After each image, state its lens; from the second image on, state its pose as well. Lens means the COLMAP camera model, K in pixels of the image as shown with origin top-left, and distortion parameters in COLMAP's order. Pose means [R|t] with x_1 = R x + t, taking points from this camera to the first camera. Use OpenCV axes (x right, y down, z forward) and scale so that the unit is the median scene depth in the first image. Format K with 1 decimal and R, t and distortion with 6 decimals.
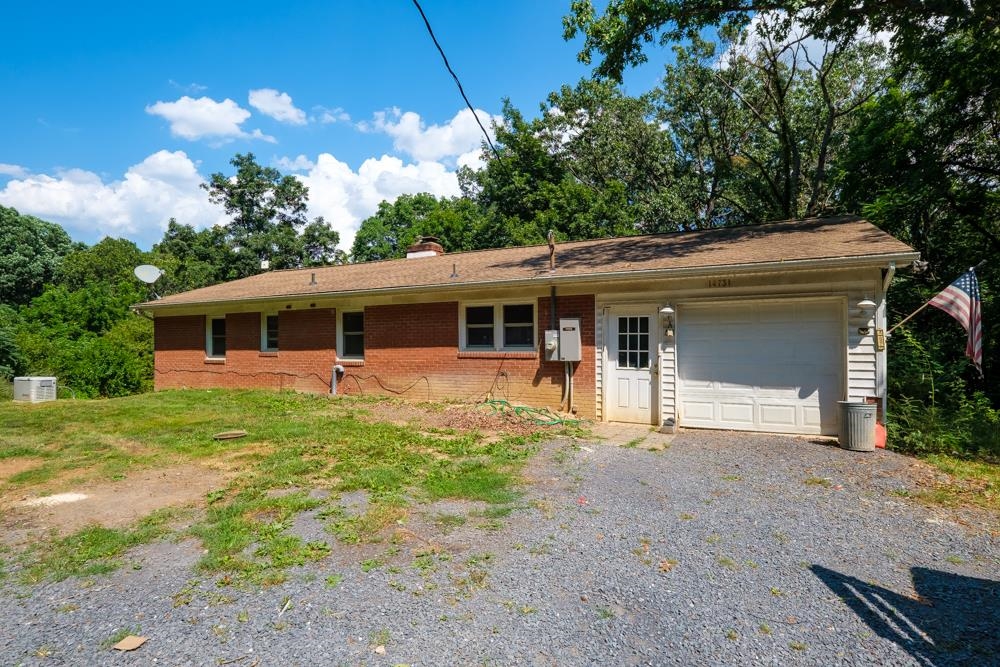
lens RADIAL K [[520.1, 0, 500.0], [0, 520.1, 350.0], [0, 0, 1]] dist [-0.001326, -0.000161]
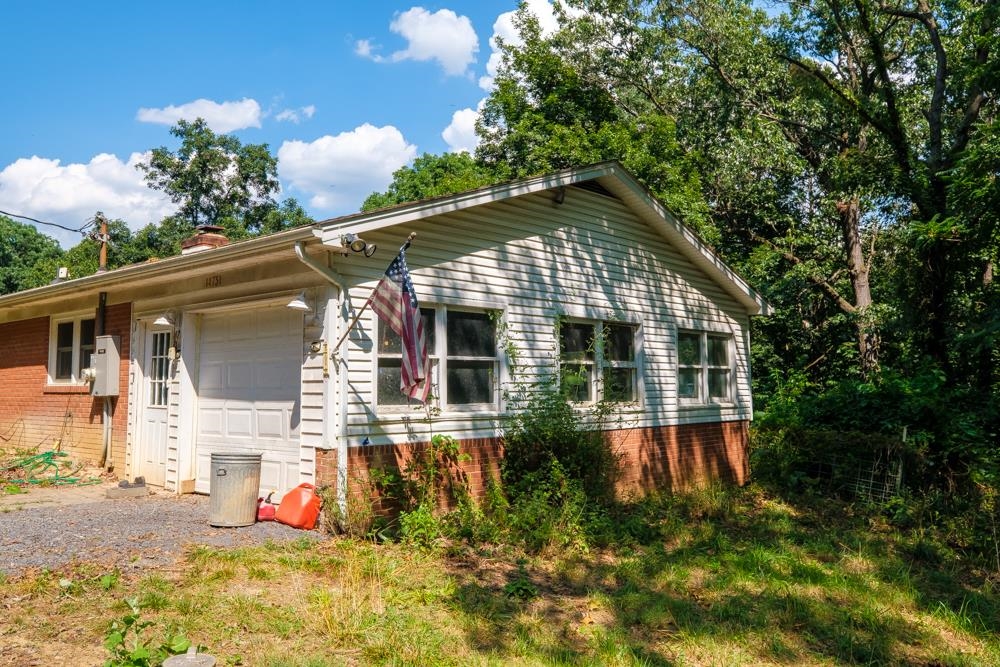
lens RADIAL K [[833.0, 0, 500.0], [0, 833.0, 333.5], [0, 0, 1]] dist [0.000319, 0.000528]
pose [[0.968849, -0.016811, -0.247081, 0.206870], [-0.001094, 0.997393, -0.072150, 0.003941], [0.247650, 0.070173, 0.966305, 0.005683]]
